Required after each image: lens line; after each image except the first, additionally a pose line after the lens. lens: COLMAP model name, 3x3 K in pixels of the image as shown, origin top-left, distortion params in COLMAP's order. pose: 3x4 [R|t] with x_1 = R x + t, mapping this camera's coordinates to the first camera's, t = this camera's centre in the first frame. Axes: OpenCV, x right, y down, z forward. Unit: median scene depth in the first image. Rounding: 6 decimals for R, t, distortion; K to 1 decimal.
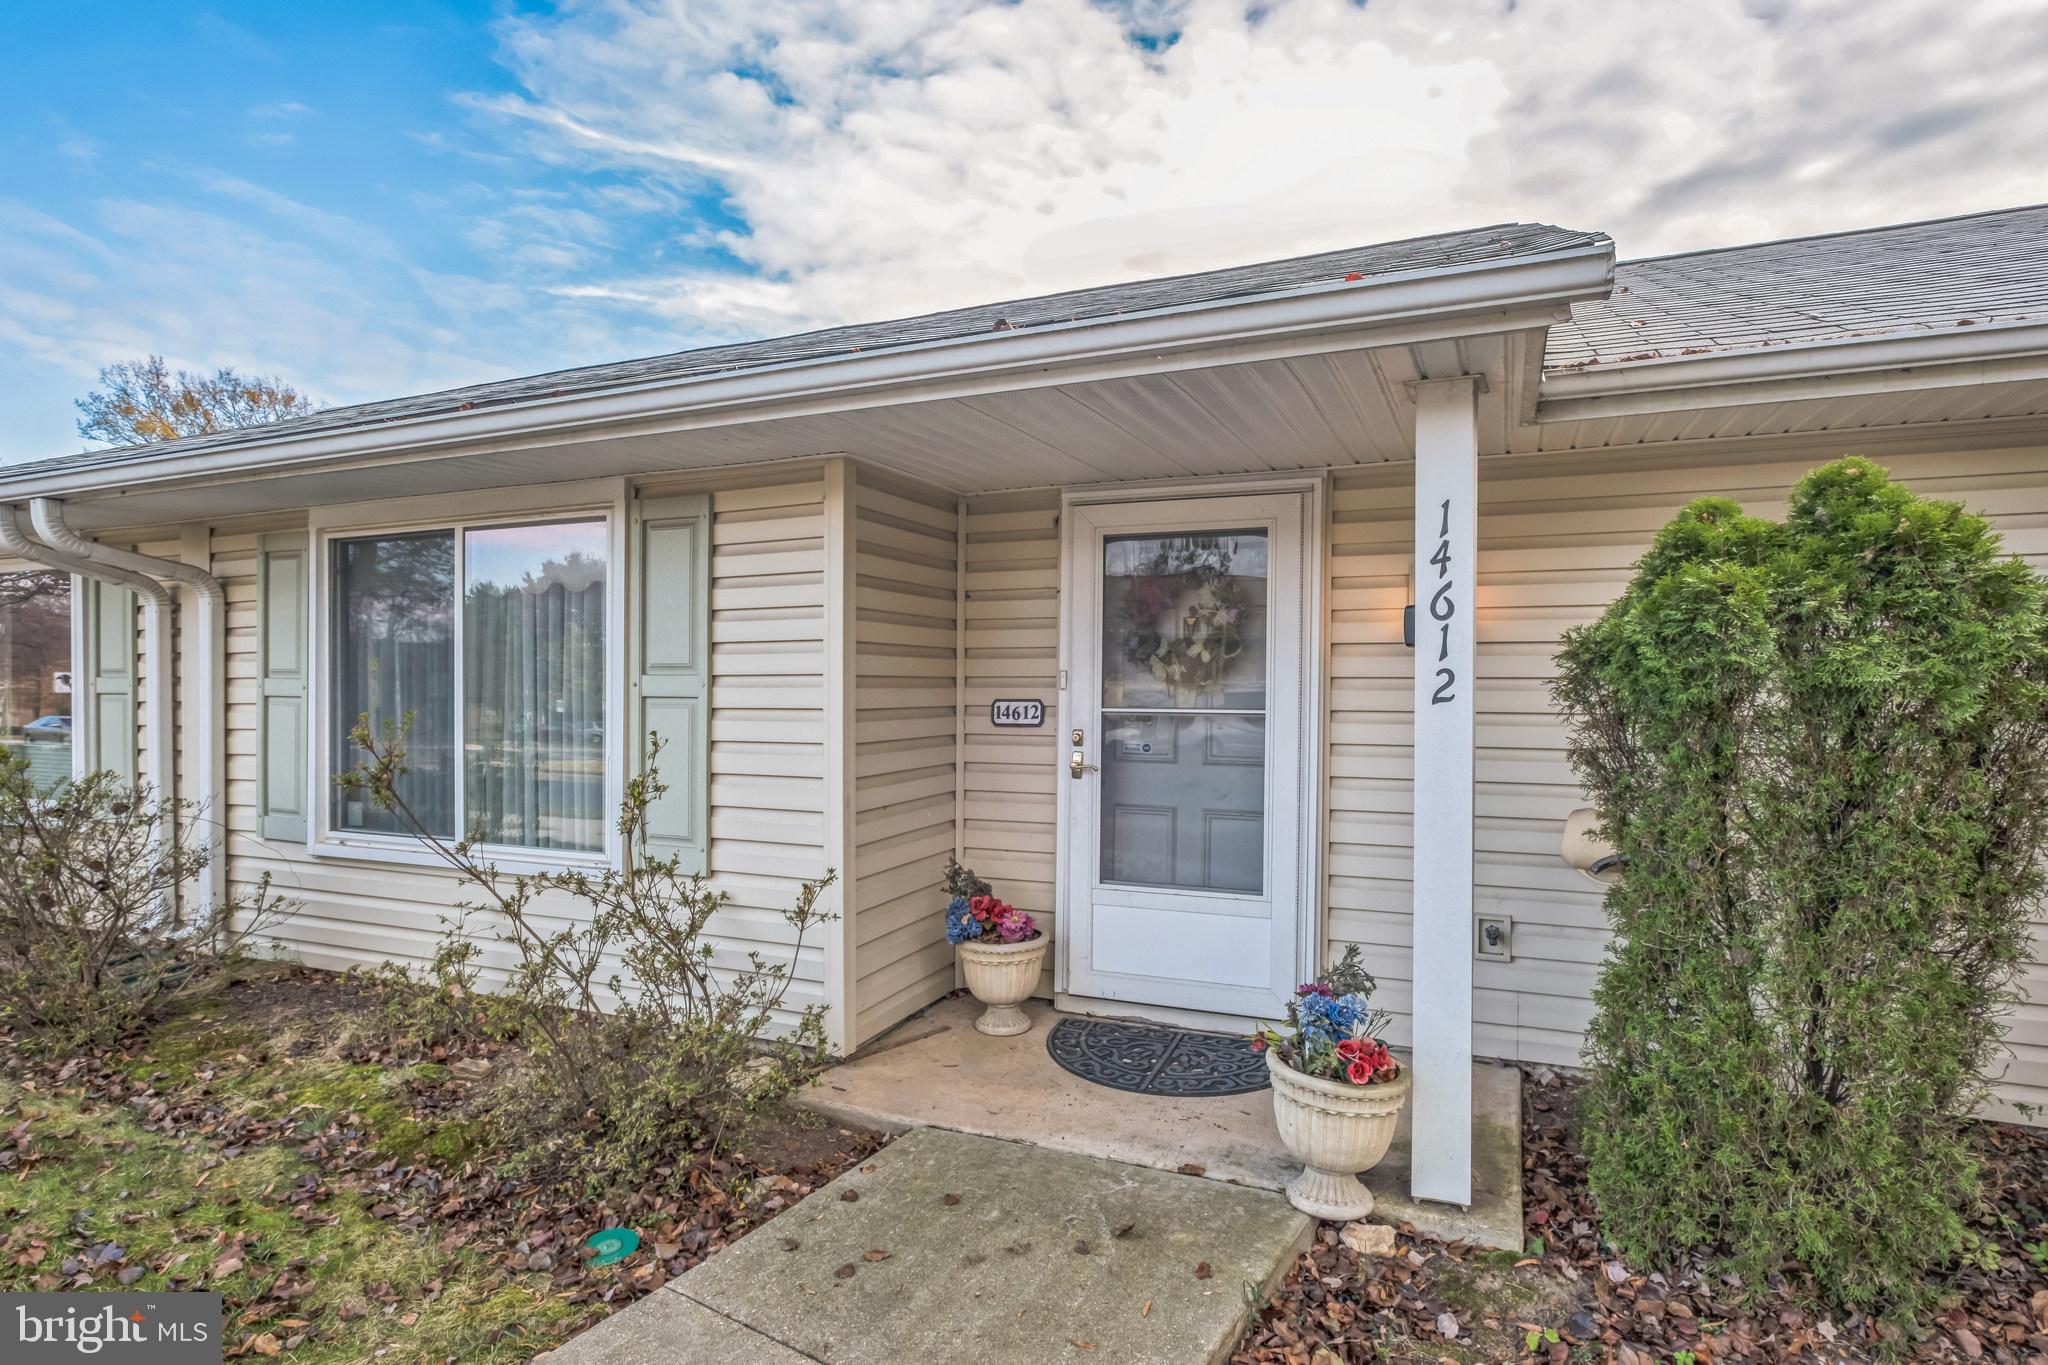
lens RADIAL K [[1099.1, 0, 1024.0], [0, 1099.1, 682.5], [0, 0, 1]] dist [-0.000370, -0.000032]
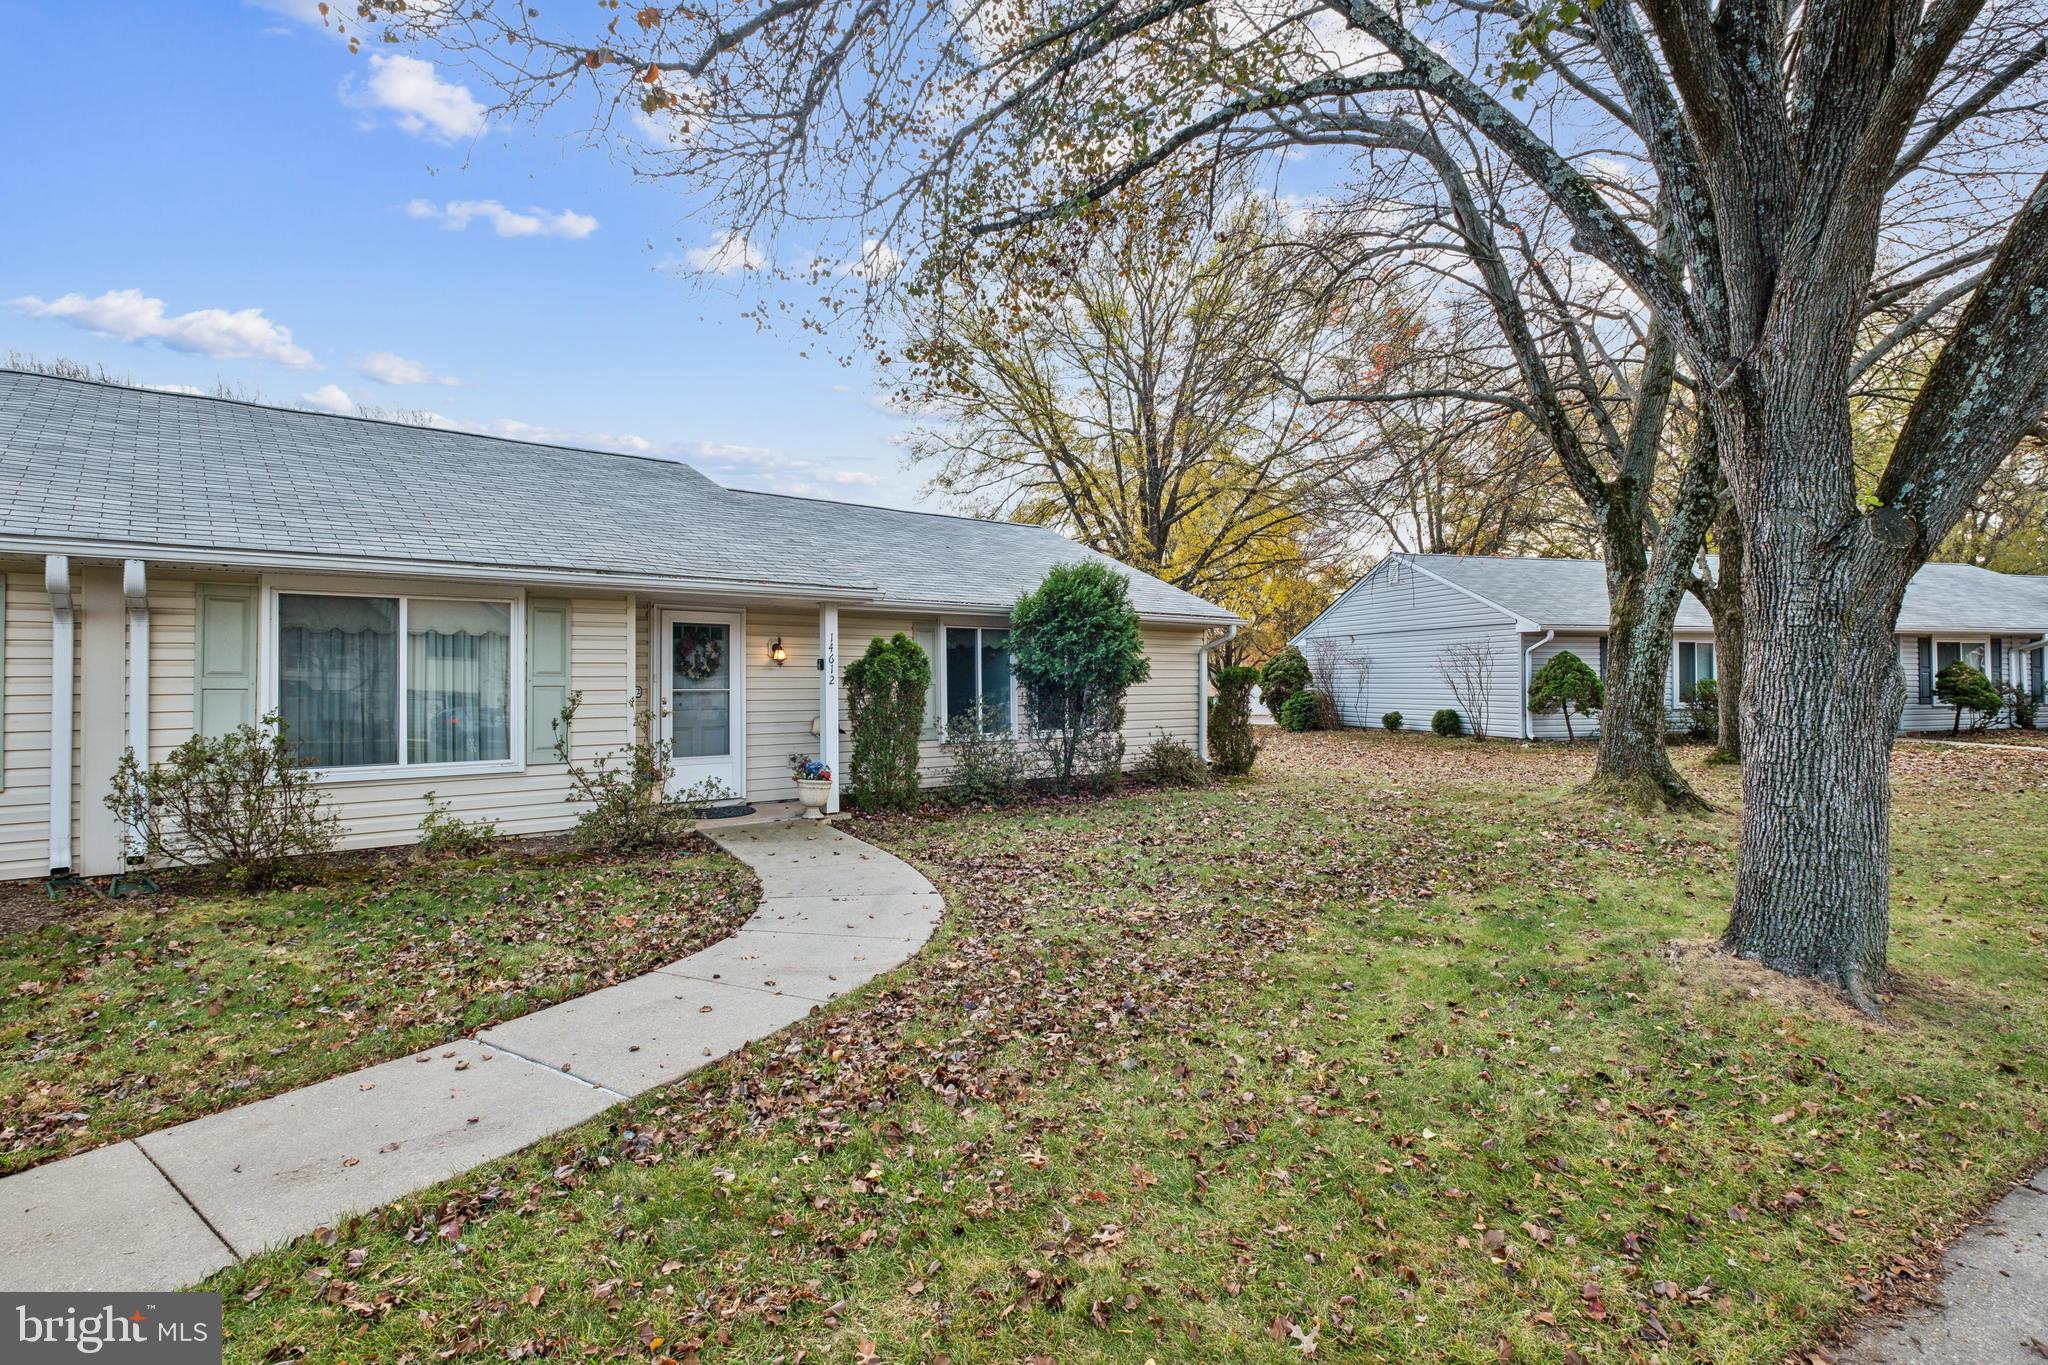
lens RADIAL K [[1099.1, 0, 1024.0], [0, 1099.1, 682.5], [0, 0, 1]] dist [-0.000370, -0.000032]
pose [[0.443410, -0.005680, 0.896301, -1.948593], [-0.006284, 0.999936, 0.009446, -0.023193], [-0.896297, -0.009821, 0.443345, -0.923282]]
